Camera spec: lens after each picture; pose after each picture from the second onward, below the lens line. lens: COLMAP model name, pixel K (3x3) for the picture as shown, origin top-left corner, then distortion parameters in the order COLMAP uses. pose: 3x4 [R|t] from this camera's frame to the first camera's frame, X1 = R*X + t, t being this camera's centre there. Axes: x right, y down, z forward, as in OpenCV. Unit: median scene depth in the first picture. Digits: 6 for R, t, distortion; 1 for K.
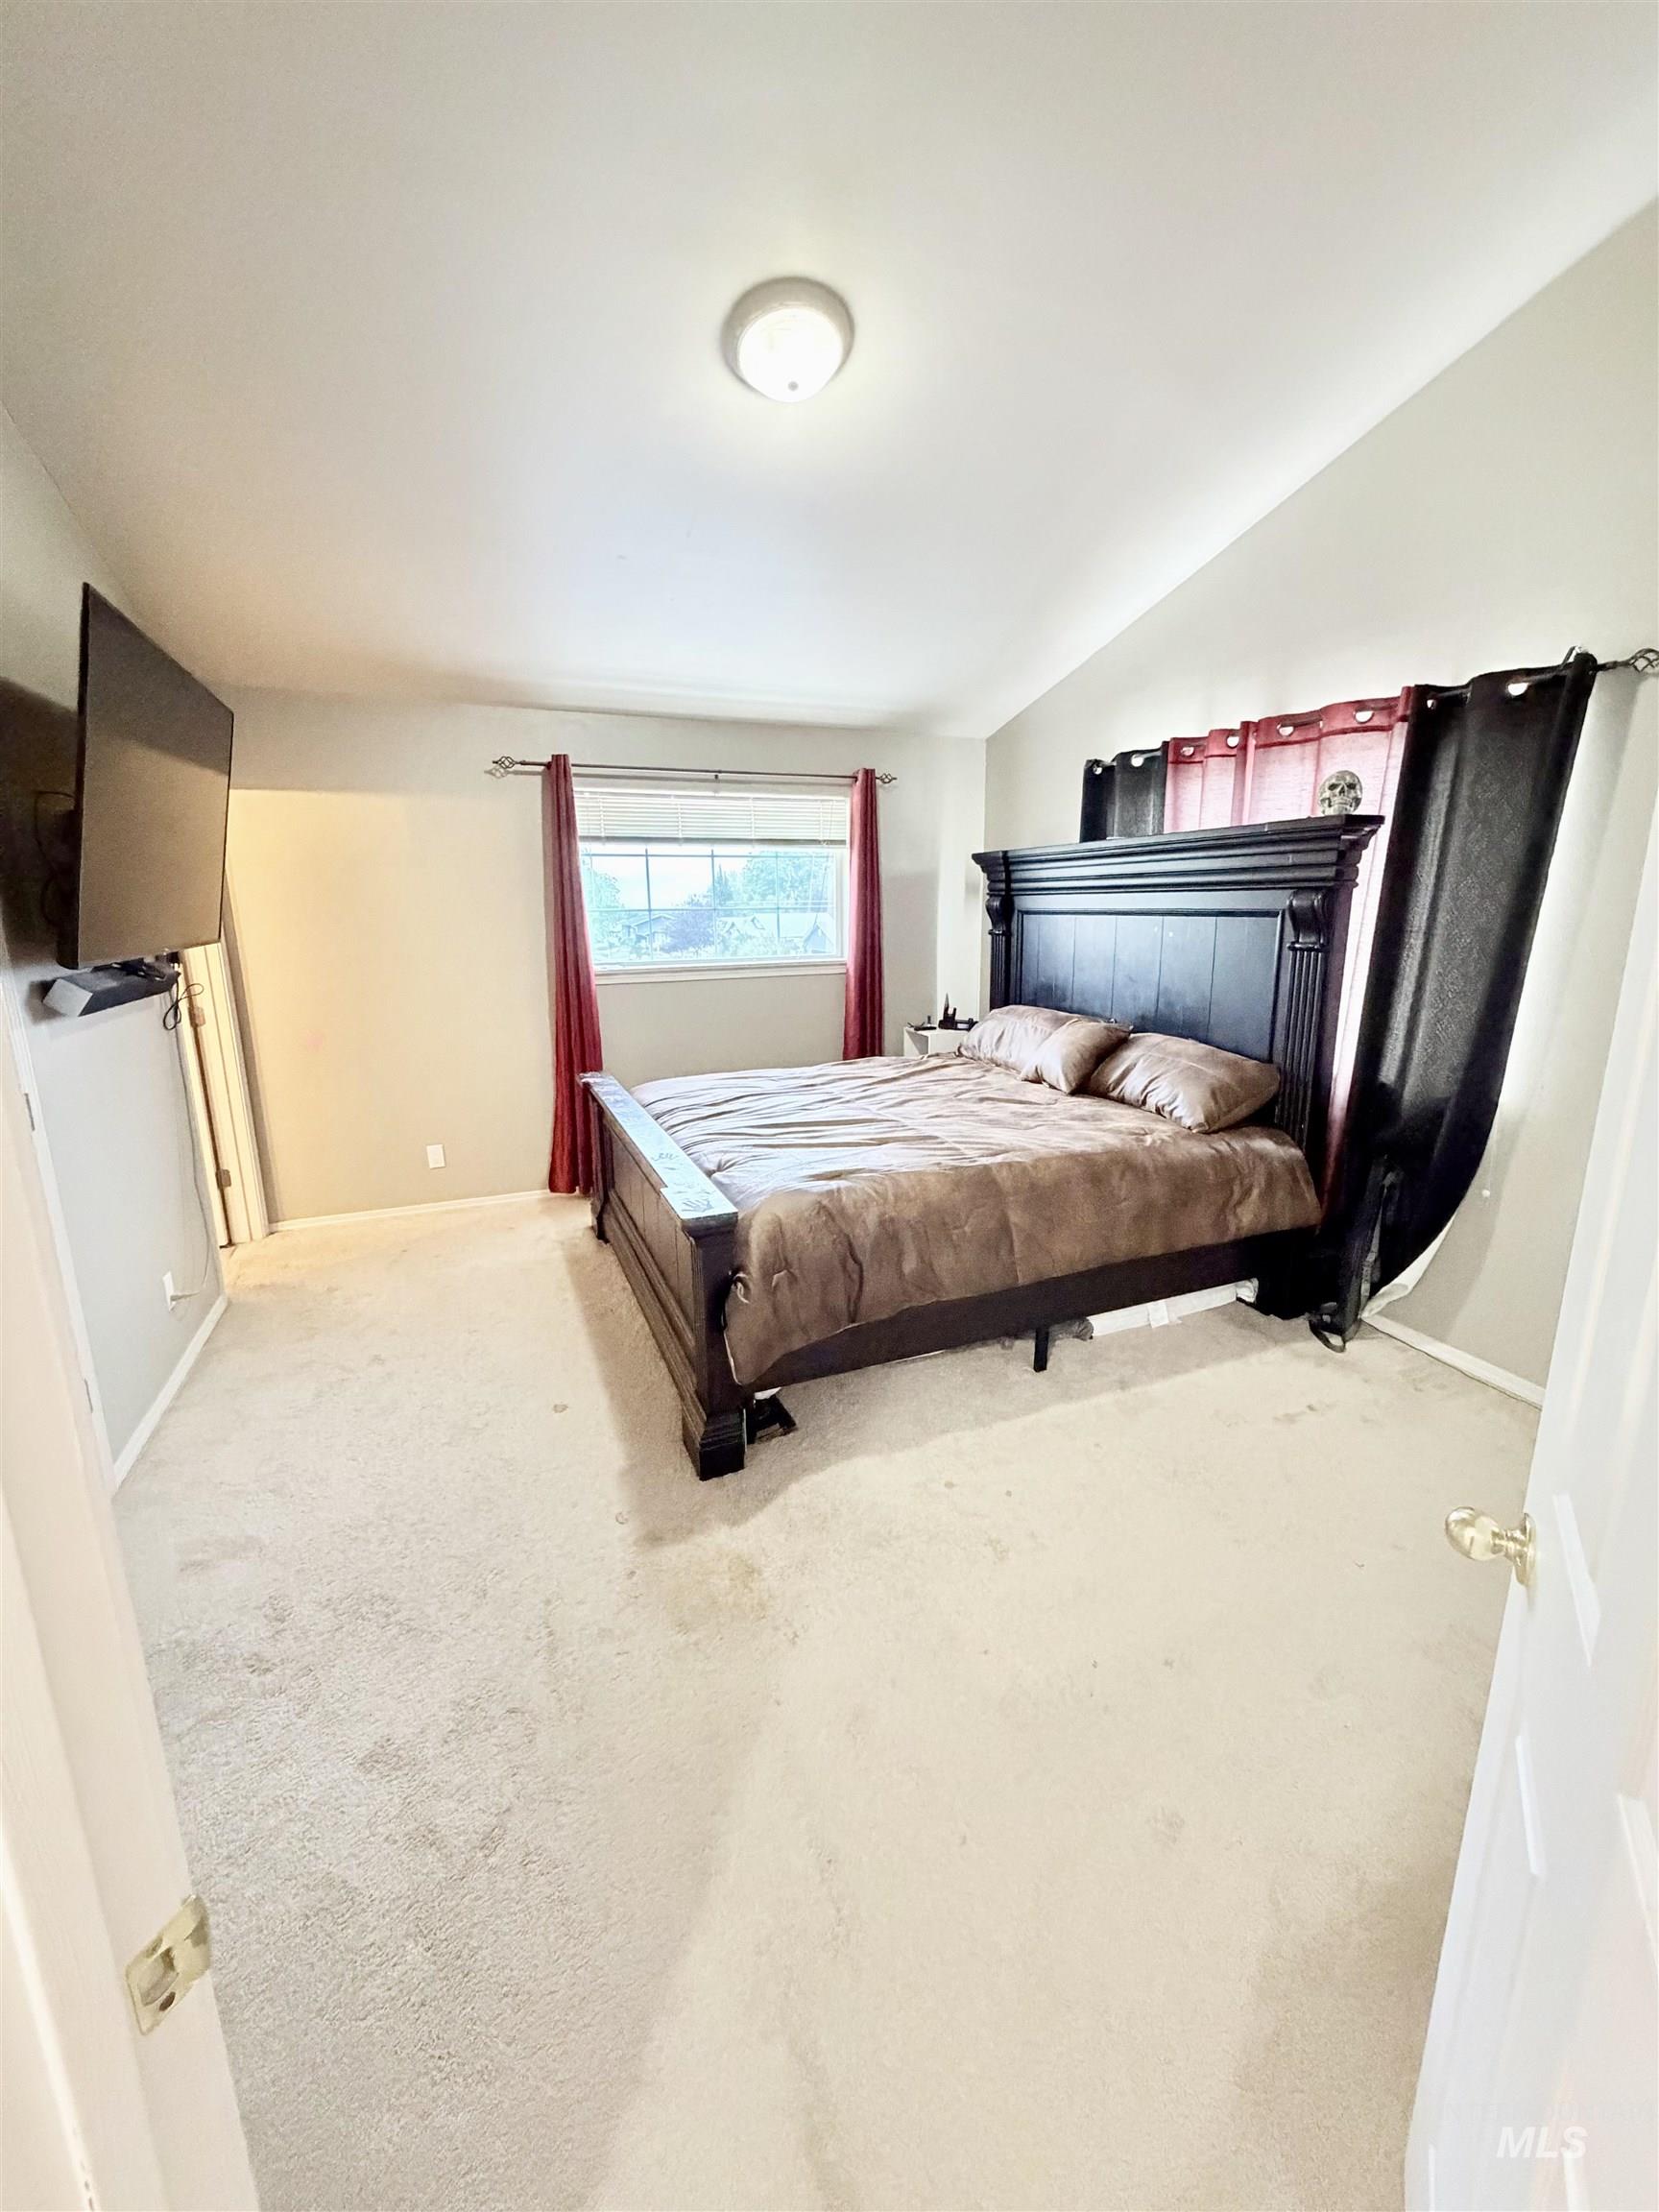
lens RADIAL K [[885.7, 0, 829.7], [0, 885.7, 1103.7], [0, 0, 1]] dist [0.000773, -0.000082]
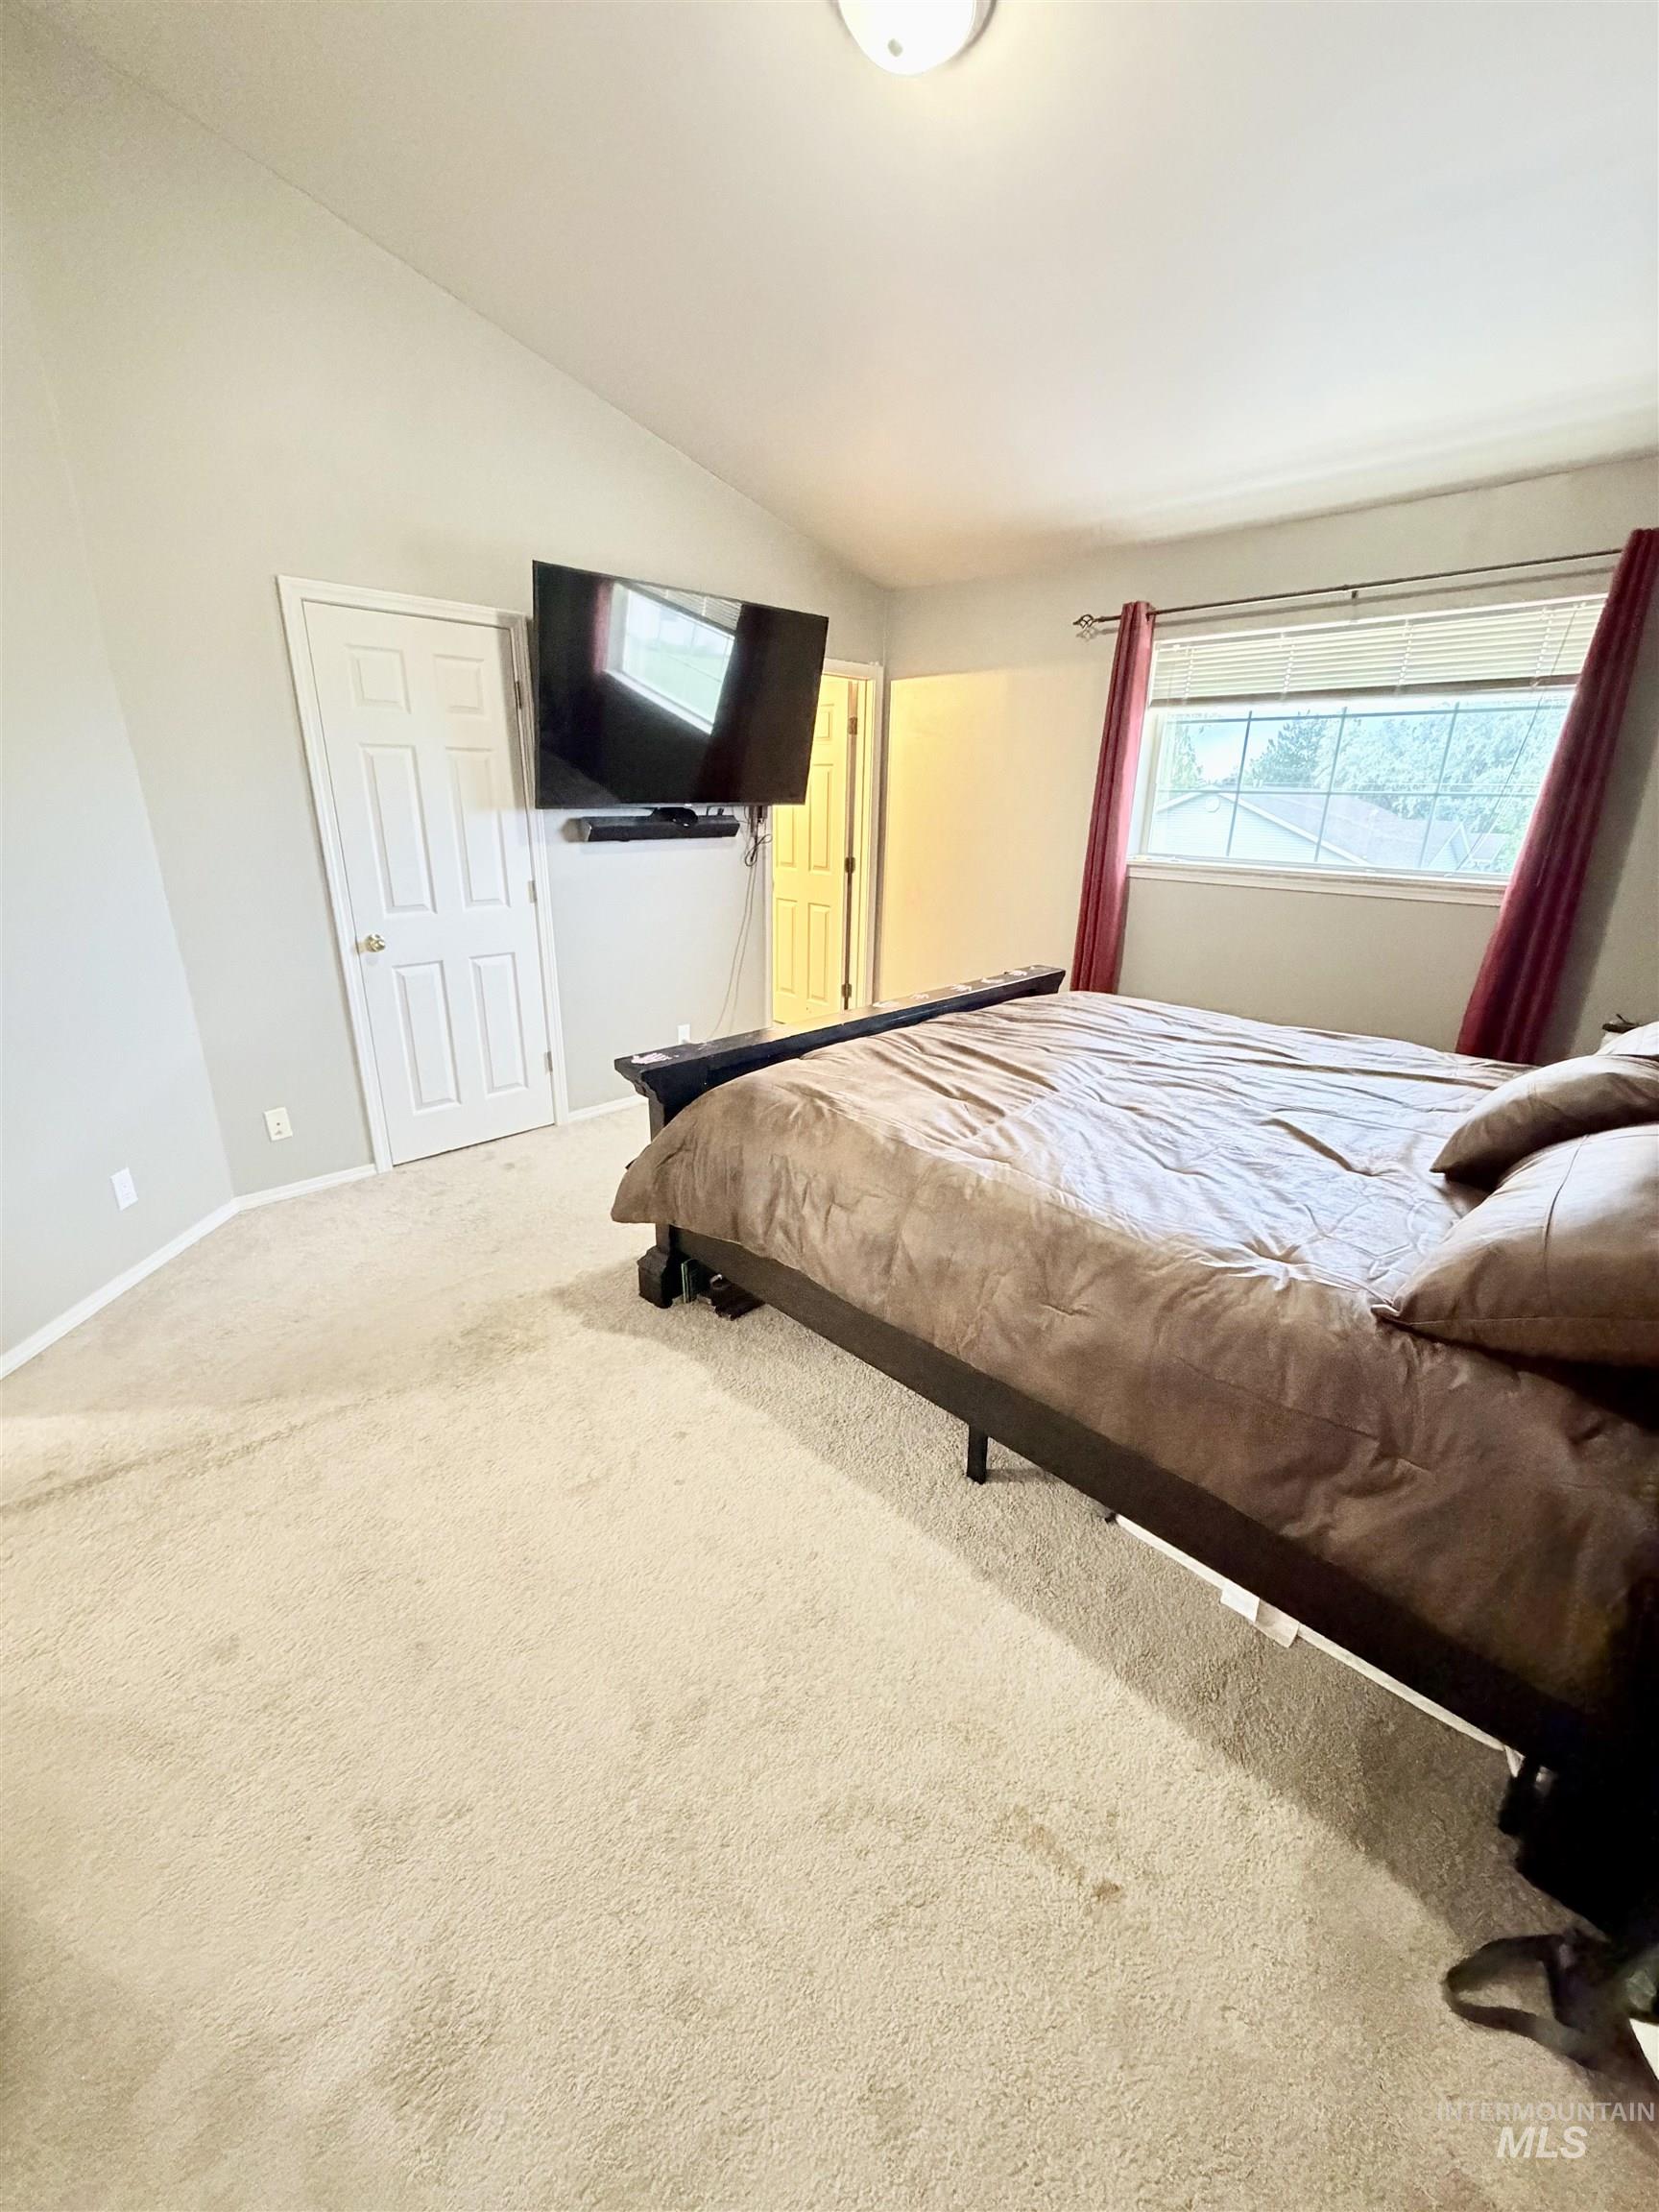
lens RADIAL K [[885.7, 0, 830.2], [0, 885.7, 1102.1], [0, 0, 1]] dist [0.000773, -0.000082]
pose [[0.377328, 0.325572, -0.866964, 0.665650], [-0.222371, 0.940629, 0.256453, -0.121223], [0.898985, 0.096021, 0.427324, 0.548956]]
